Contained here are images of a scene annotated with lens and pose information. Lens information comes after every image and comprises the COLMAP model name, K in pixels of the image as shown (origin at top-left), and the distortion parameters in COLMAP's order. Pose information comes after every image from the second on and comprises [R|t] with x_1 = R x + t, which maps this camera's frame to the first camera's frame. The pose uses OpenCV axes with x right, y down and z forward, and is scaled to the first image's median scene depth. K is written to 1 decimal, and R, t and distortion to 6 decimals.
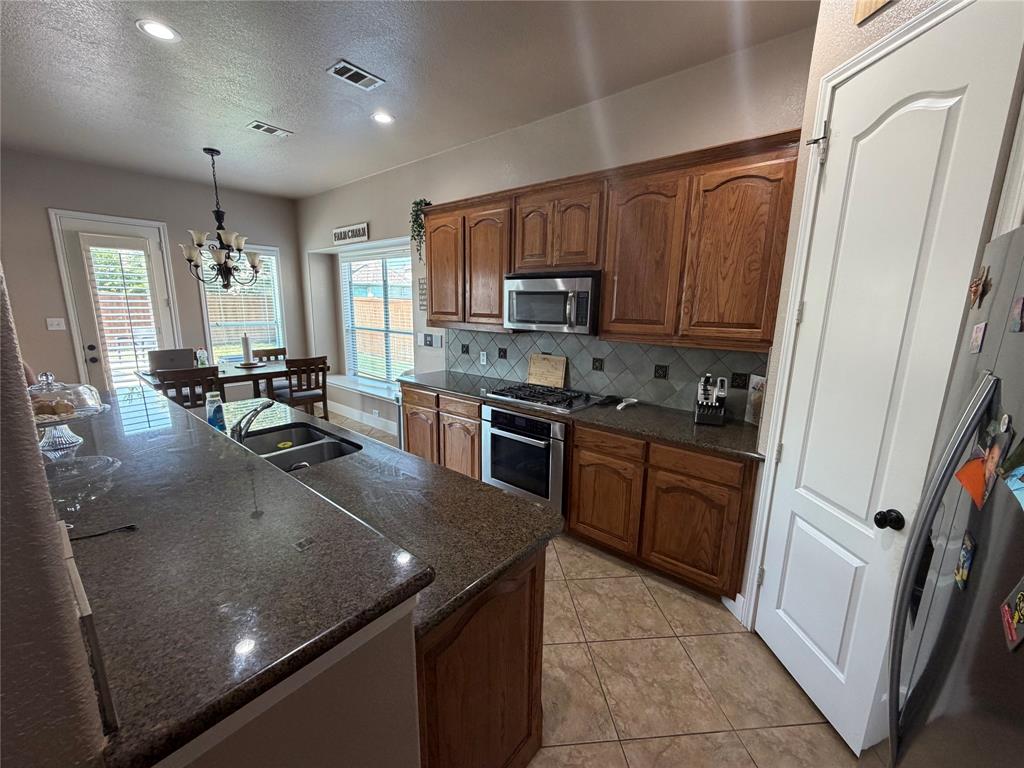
lens RADIAL K [[409.6, 0, 510.9], [0, 409.6, 383.2], [0, 0, 1]] dist [0.002188, 0.000005]
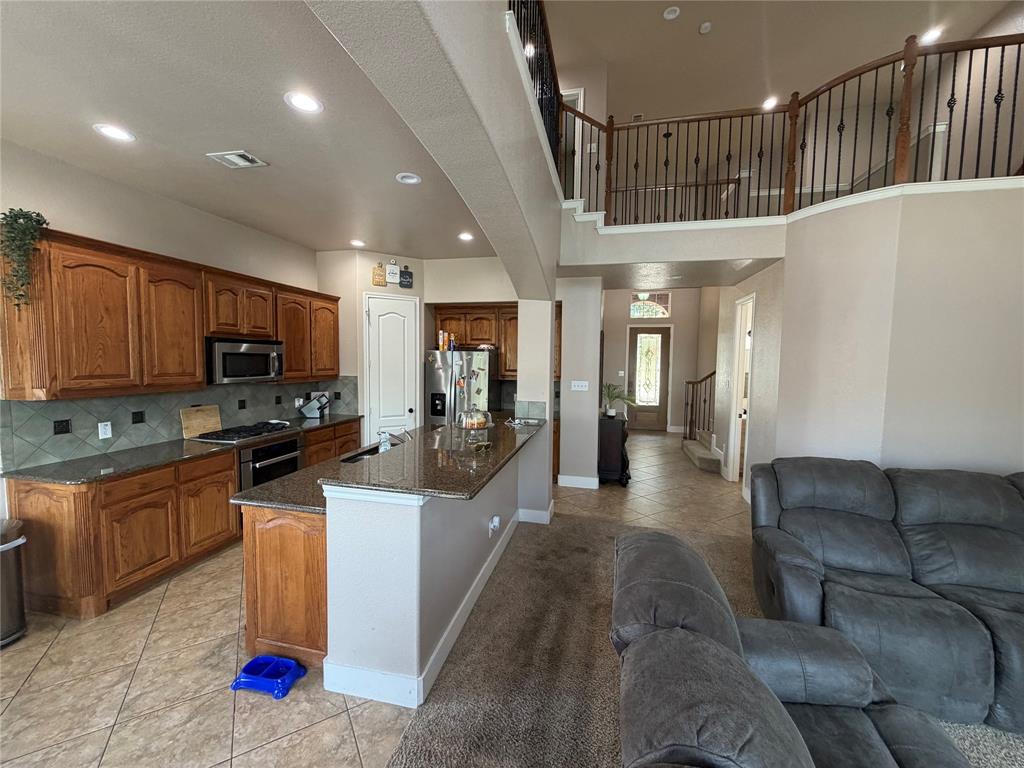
lens RADIAL K [[409.6, 0, 511.0], [0, 409.6, 386.1], [0, 0, 1]] dist [0.002188, 0.000005]
pose [[-0.451117, -0.080114, 0.888862, -1.437246], [0.150324, 0.974912, 0.164162, -0.200140], [-0.879714, 0.207673, -0.427757, 0.804666]]
